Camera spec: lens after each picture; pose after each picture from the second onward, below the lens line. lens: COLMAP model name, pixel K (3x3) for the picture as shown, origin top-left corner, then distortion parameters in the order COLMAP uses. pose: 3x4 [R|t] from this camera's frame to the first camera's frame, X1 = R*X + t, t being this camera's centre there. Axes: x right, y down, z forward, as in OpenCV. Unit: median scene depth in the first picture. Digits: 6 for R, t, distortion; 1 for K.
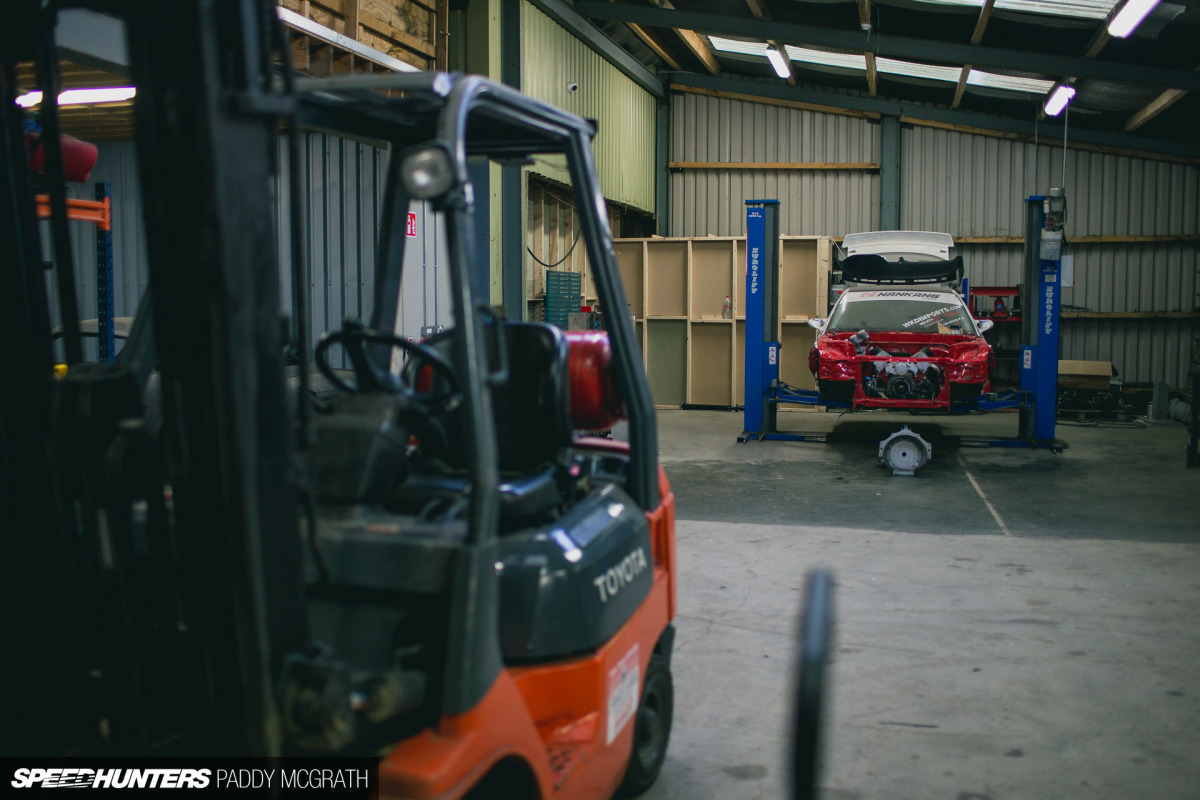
lens RADIAL K [[1135.4, 0, 600.2], [0, 1135.4, 400.3], [0, 0, 1]] dist [-0.067119, 0.000000]
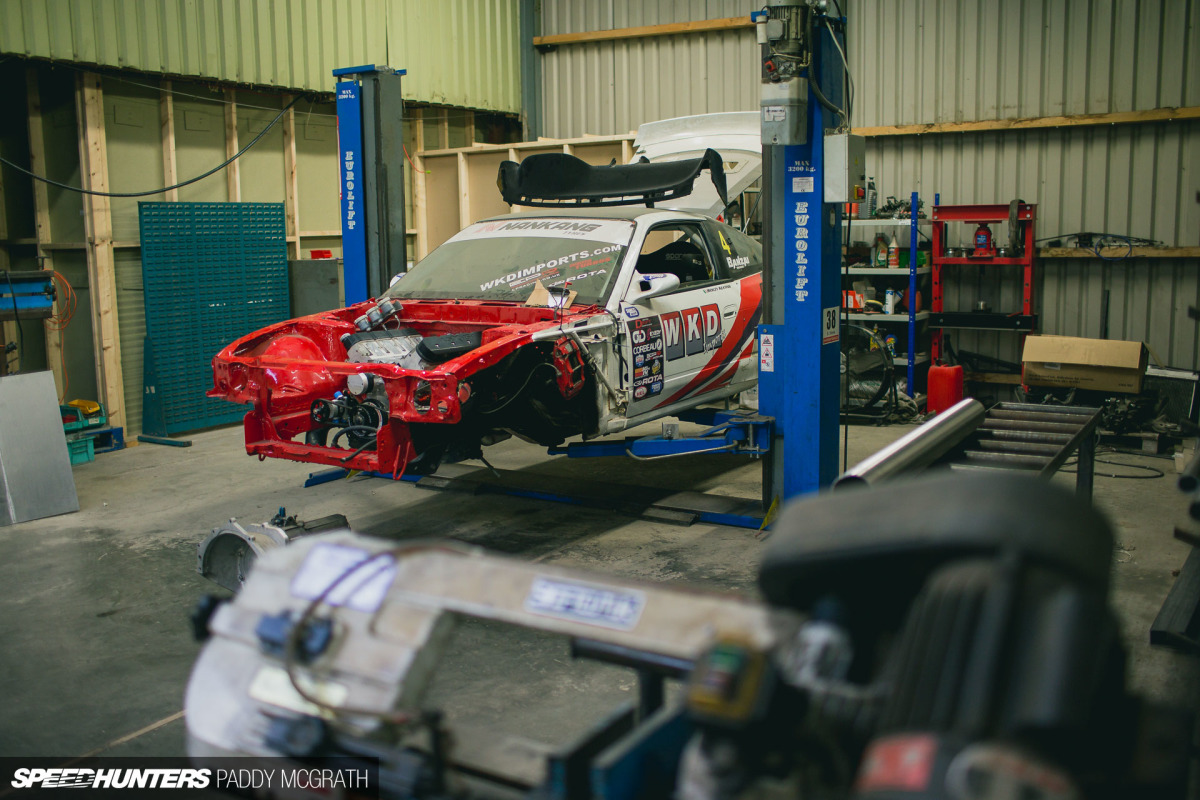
lens RADIAL K [[1135.4, 0, 599.7], [0, 1135.4, 398.7], [0, 0, 1]] dist [-0.067119, 0.000000]
pose [[0.950545, 0.026823, -0.309426, 0.368258], [-0.008640, 0.998162, 0.059987, -0.036113], [0.310467, -0.054347, 0.949029, 0.401235]]
